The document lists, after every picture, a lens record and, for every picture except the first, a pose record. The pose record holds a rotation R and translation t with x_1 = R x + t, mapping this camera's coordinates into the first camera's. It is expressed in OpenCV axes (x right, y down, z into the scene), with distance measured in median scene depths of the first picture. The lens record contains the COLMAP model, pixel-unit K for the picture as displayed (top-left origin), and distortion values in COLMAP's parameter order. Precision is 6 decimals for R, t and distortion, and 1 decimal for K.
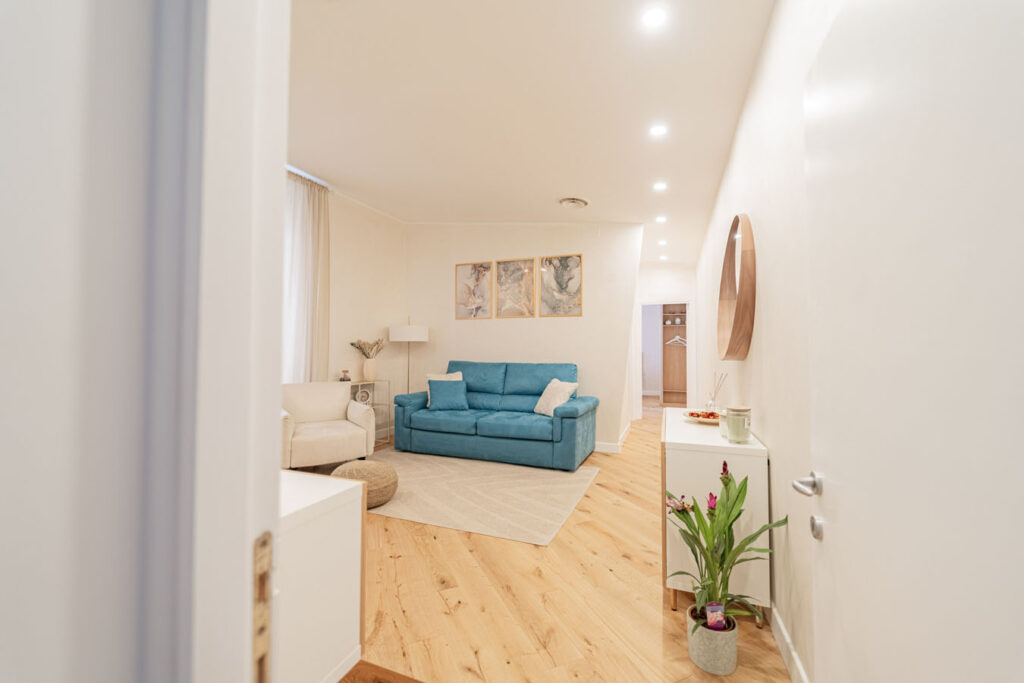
lens RADIAL K [[409.8, 0, 516.6], [0, 409.8, 334.6], [0, 0, 1]] dist [0.004814, -0.002456]
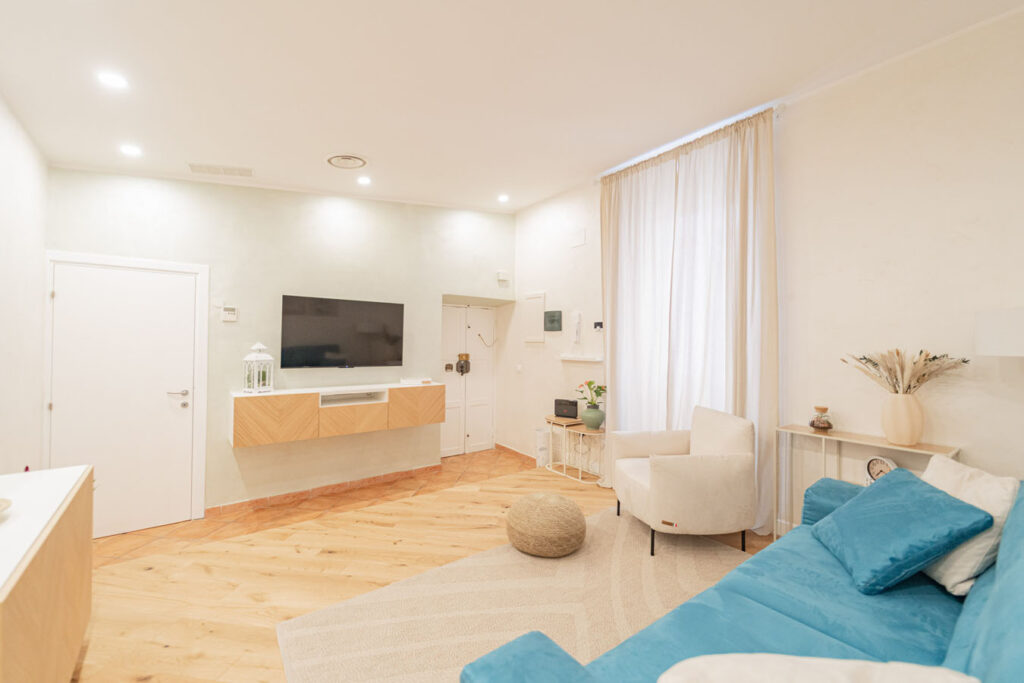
lens RADIAL K [[409.8, 0, 505.3], [0, 409.8, 335.8], [0, 0, 1]] dist [0.004814, -0.002456]
pose [[-0.524687, -0.020900, -0.851038, 0.253126], [0.017337, 0.999229, -0.035228, 0.004615], [0.851118, -0.033238, -0.523920, 0.881346]]
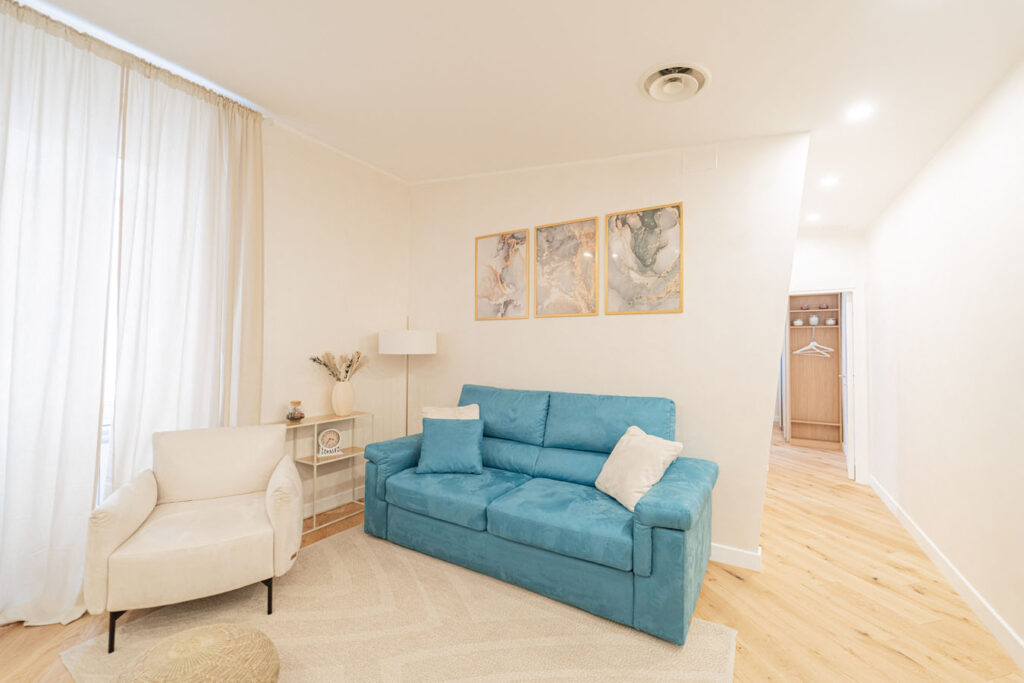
lens RADIAL K [[409.8, 0, 513.8], [0, 409.8, 338.9], [0, 0, 1]] dist [0.004814, -0.002456]
pose [[0.985754, -0.001939, -0.168182, 0.025224], [0.003175, 0.999970, 0.007079, -0.013686], [0.168163, -0.007512, 0.985731, 0.400561]]
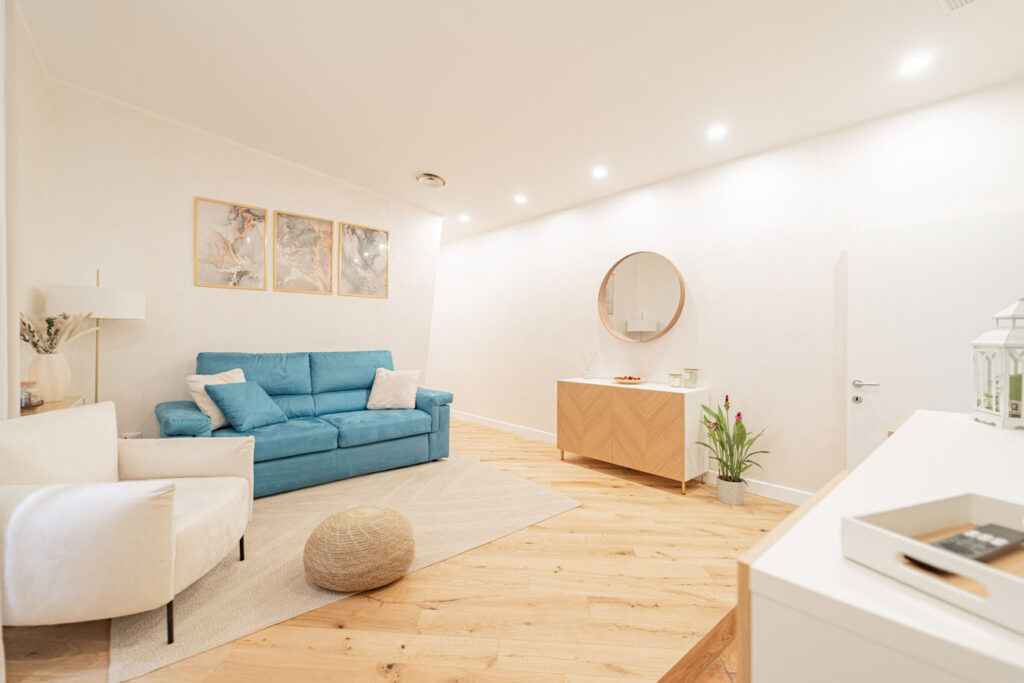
lens RADIAL K [[409.8, 0, 493.9], [0, 409.8, 335.1], [0, 0, 1]] dist [0.004814, -0.002456]
pose [[0.481999, -0.001290, 0.876171, -0.528429], [-0.032284, 0.999294, 0.019231, 0.011450], [-0.875577, -0.037556, 0.481617, 0.336971]]
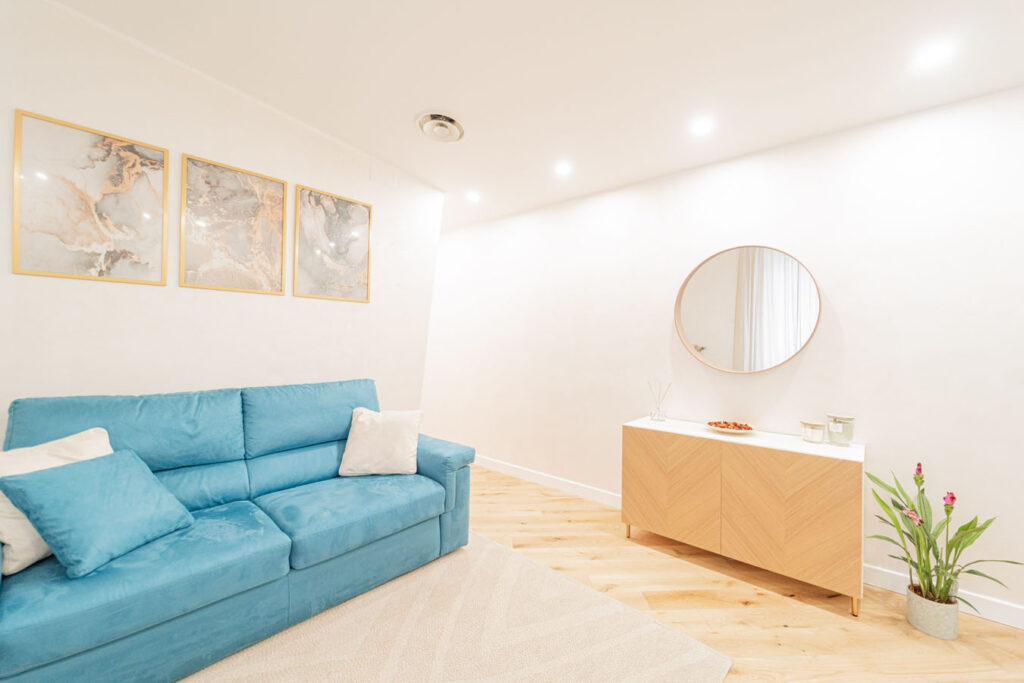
lens RADIAL K [[409.8, 0, 511.6], [0, 409.8, 337.3], [0, 0, 1]] dist [0.004814, -0.002456]
pose [[0.360027, 0.007454, 0.932912, -0.350000], [-0.044503, 0.998967, 0.009193, -0.007392], [-0.931880, -0.044828, 0.359987, 0.553710]]
